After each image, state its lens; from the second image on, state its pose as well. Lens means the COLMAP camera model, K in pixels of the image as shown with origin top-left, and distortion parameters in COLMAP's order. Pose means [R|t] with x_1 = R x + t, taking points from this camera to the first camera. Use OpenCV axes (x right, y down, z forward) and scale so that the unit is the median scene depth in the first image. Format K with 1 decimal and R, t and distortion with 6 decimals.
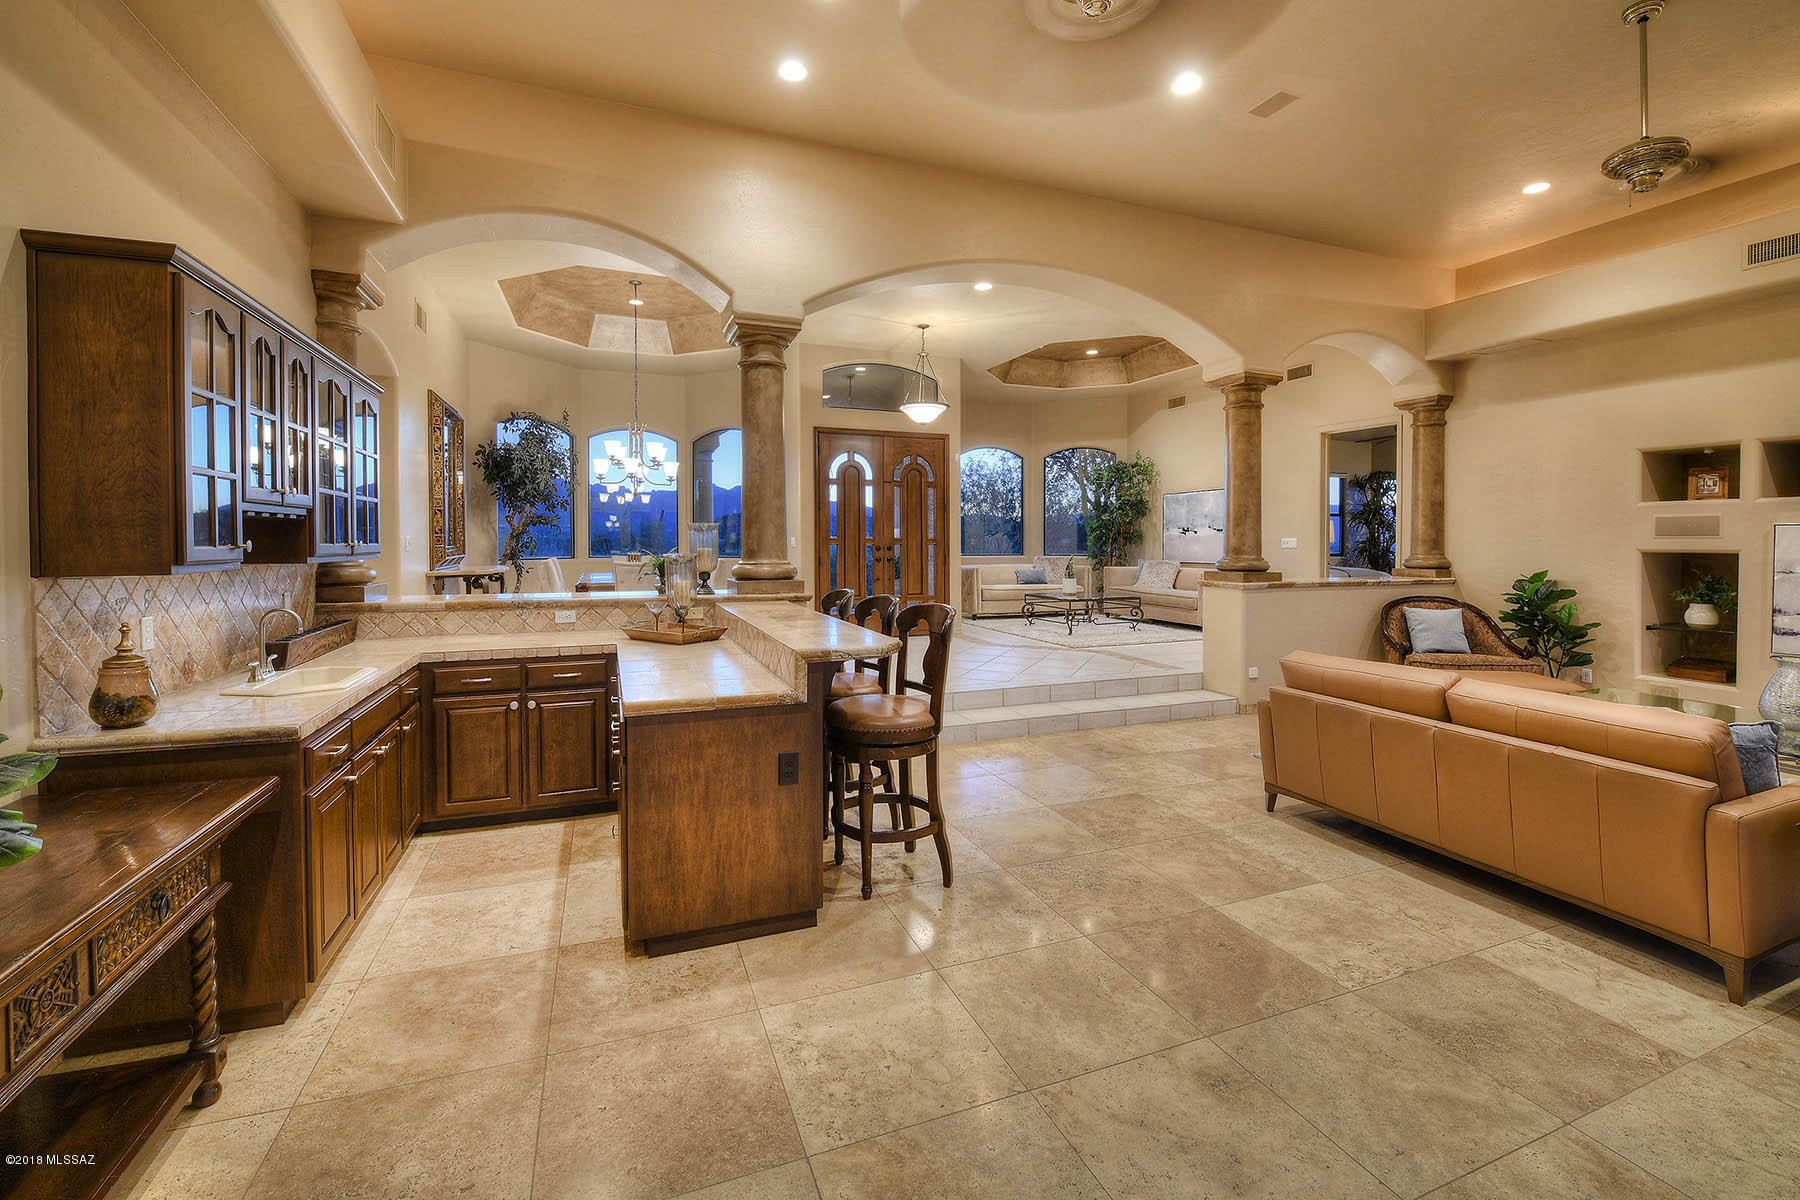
lens RADIAL K [[726.3, 0, 884.6], [0, 726.3, 559.4], [0, 0, 1]] dist [-0.013639, -0.002275]
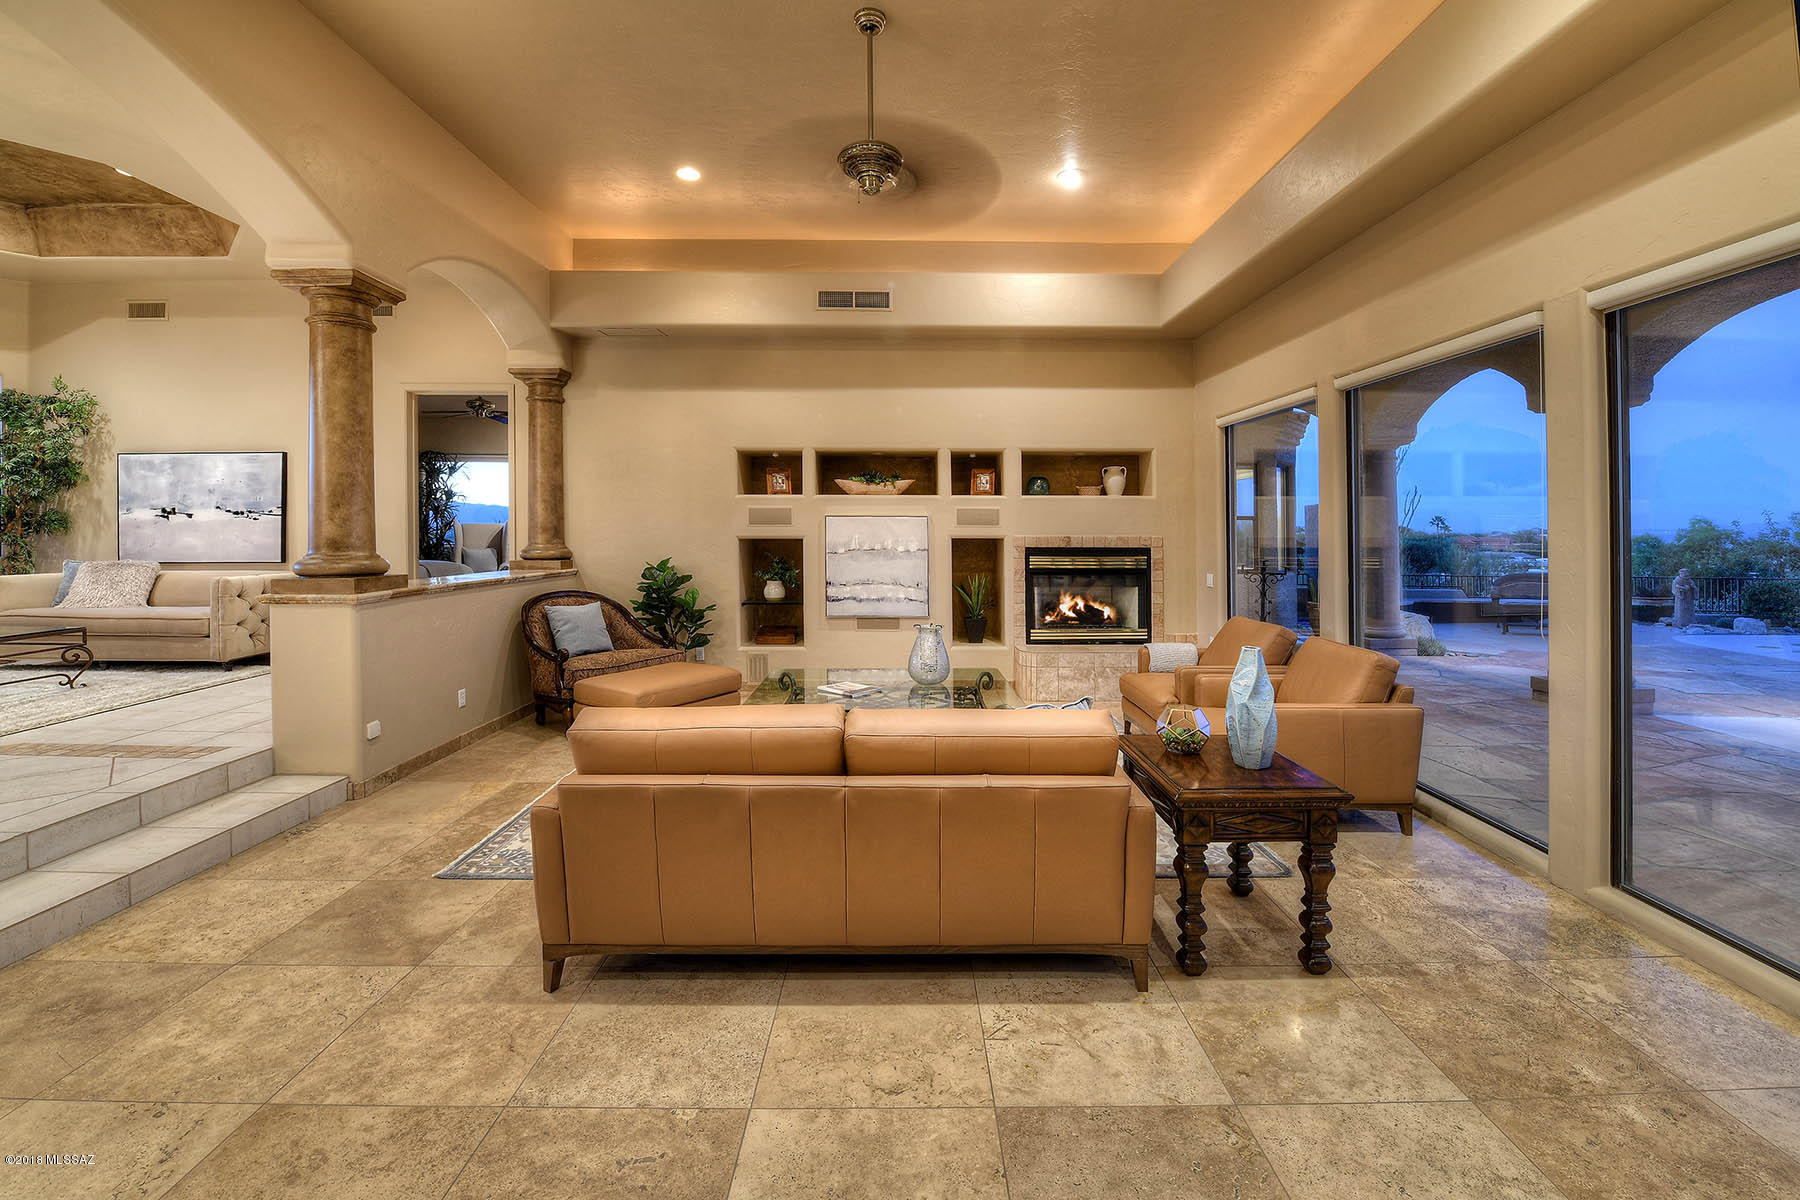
lens RADIAL K [[726.3, 0, 886.9], [0, 726.3, 528.0], [0, 0, 1]] dist [-0.013639, -0.002275]
pose [[0.323601, -0.000388, 0.946194, 0.042245], [0.024173, 0.999677, -0.007858, -0.010390], [-0.945885, 0.025415, 0.323506, 0.344892]]
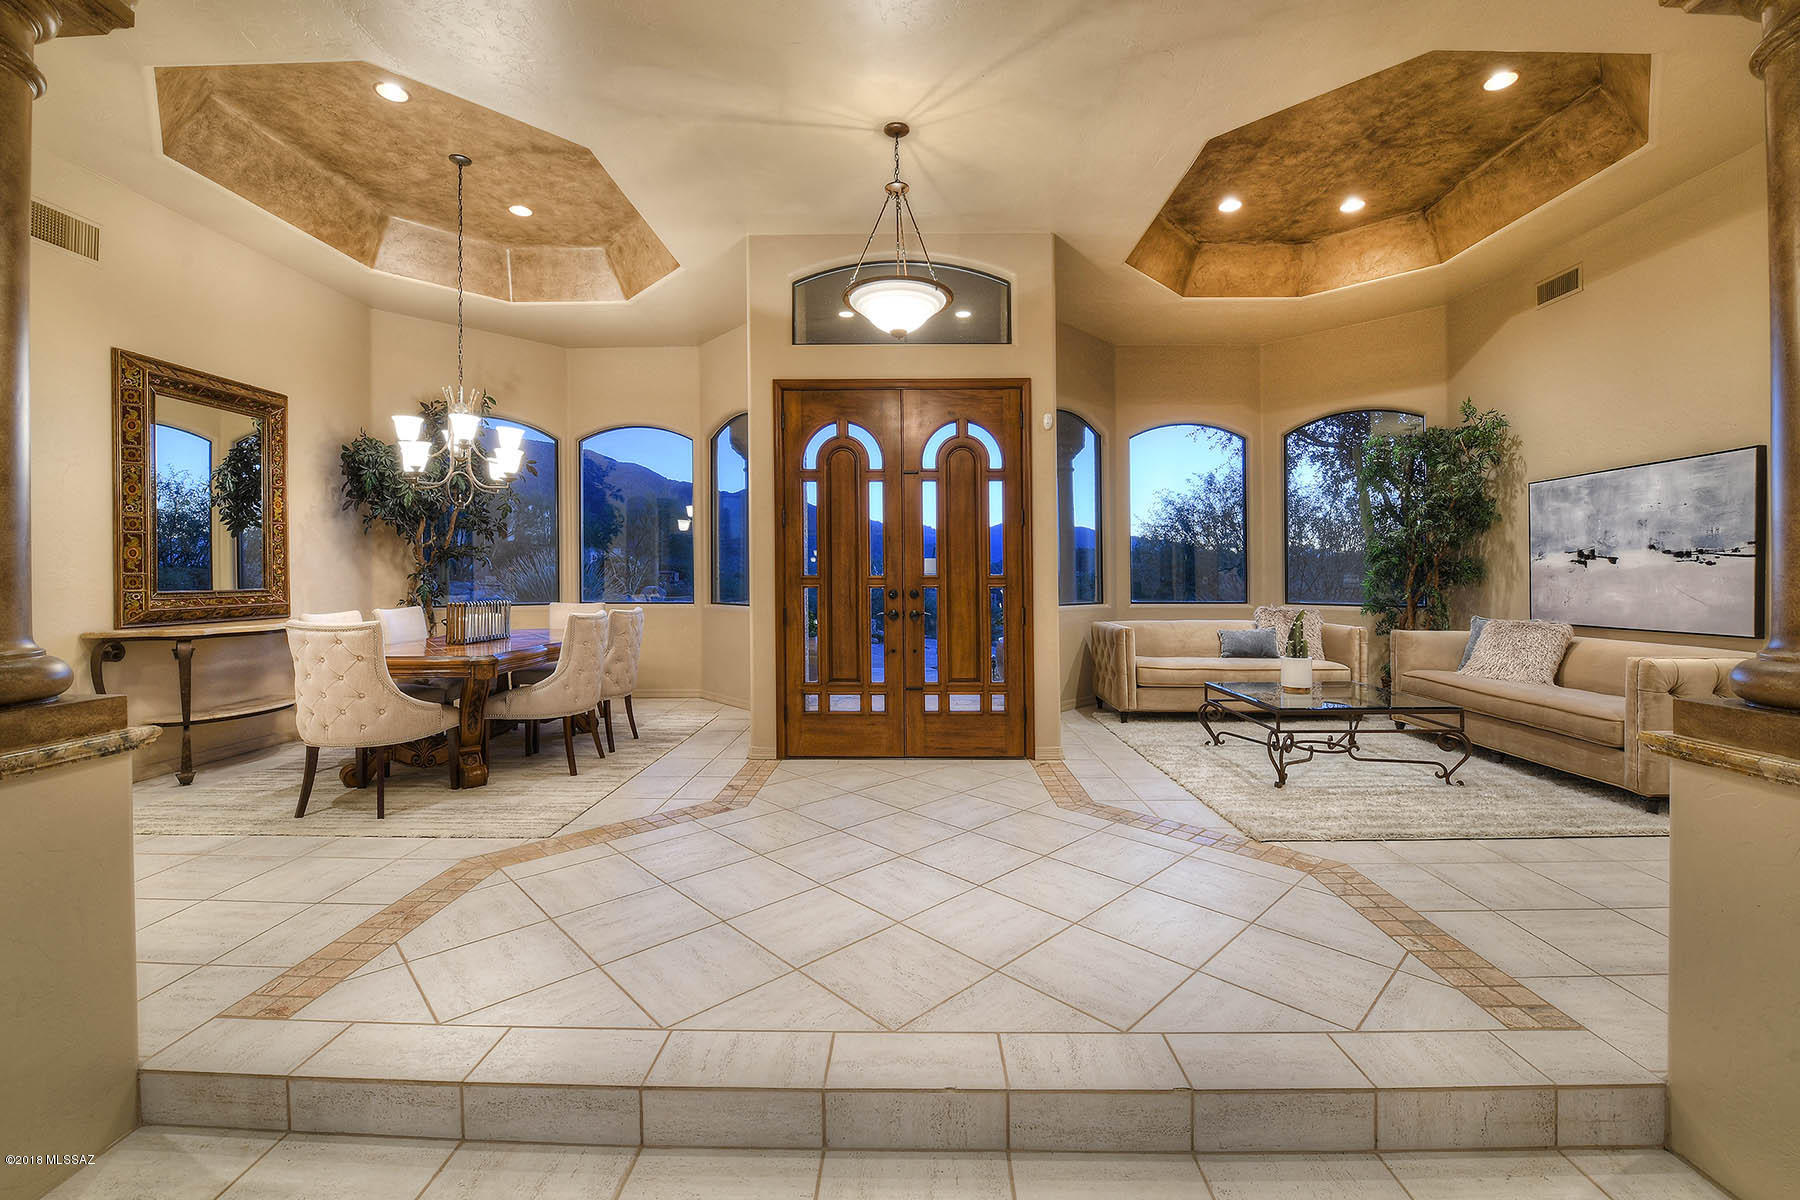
lens RADIAL K [[804.4, 0, 871.9], [0, 804.4, 582.4], [0, 0, 1]] dist [-0.027348, -0.000998]
pose [[0.943551, -0.001625, -0.331224, 0.272695], [-0.004895, 0.999810, -0.018849, -0.021083], [0.331192, 0.019407, 0.943364, 0.674891]]
